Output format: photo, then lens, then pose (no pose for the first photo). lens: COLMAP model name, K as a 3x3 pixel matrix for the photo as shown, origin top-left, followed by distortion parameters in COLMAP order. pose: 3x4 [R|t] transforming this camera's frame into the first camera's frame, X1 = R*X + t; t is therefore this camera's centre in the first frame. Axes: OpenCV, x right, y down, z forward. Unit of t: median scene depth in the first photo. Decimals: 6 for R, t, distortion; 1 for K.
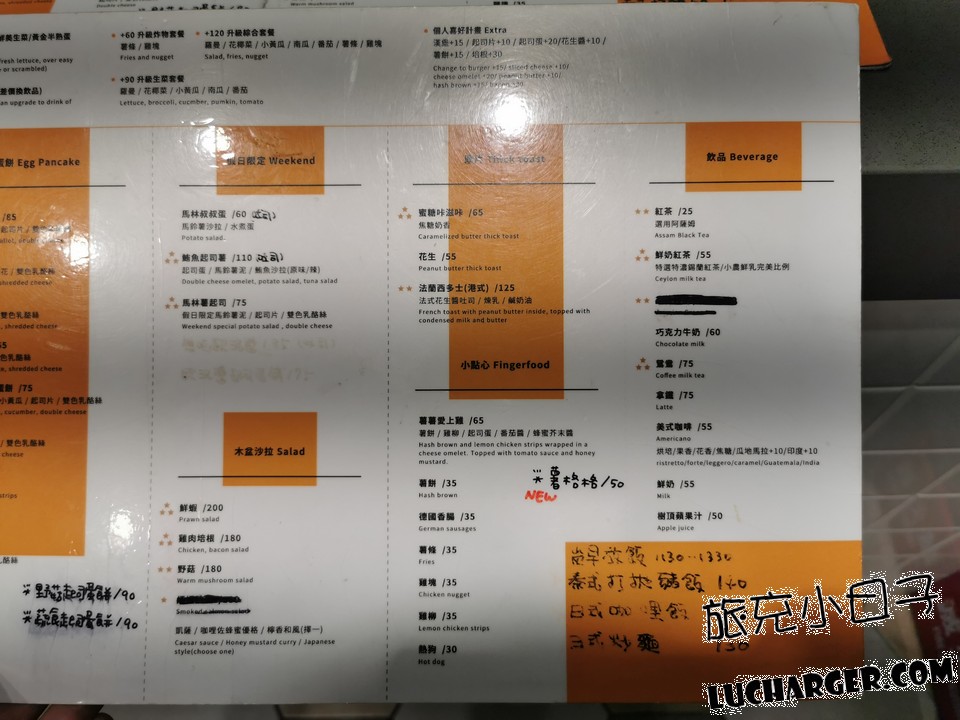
lens RADIAL K [[741.3, 0, 485.4], [0, 741.3, 367.4], [0, 0, 1]] dist [0.025468, -0.047095]
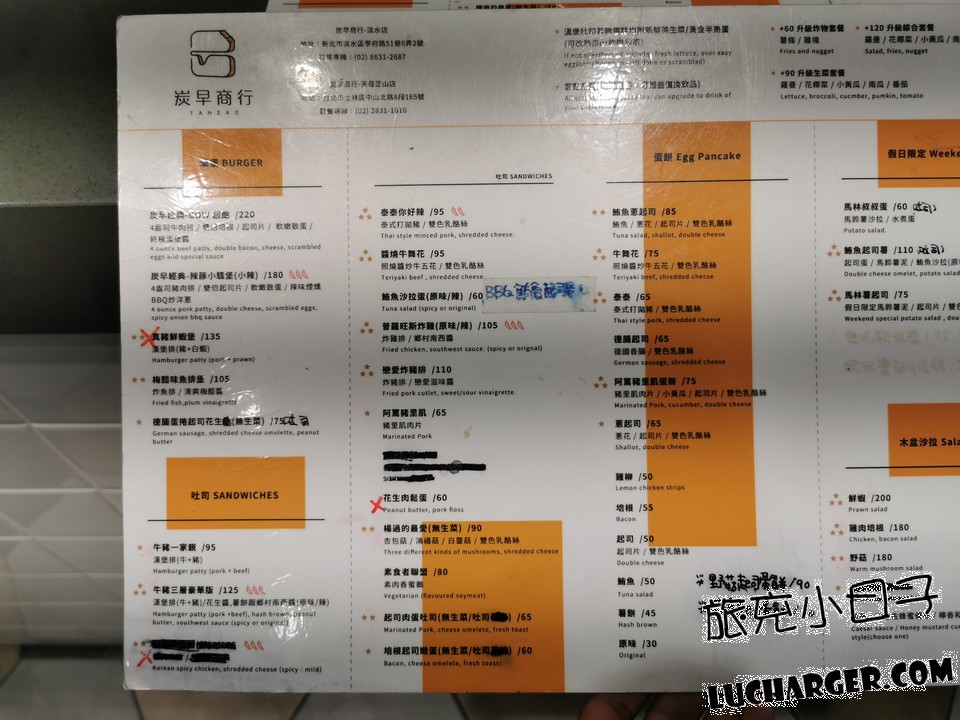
lens RADIAL K [[741.3, 0, 428.2], [0, 741.3, 378.6], [0, 0, 1]] dist [0.025468, -0.047095]
pose [[0.999968, -0.007806, 0.001689, -0.975836], [0.007783, 0.999883, 0.013163, 0.008480], [-0.001792, -0.013149, 0.999912, -0.009127]]
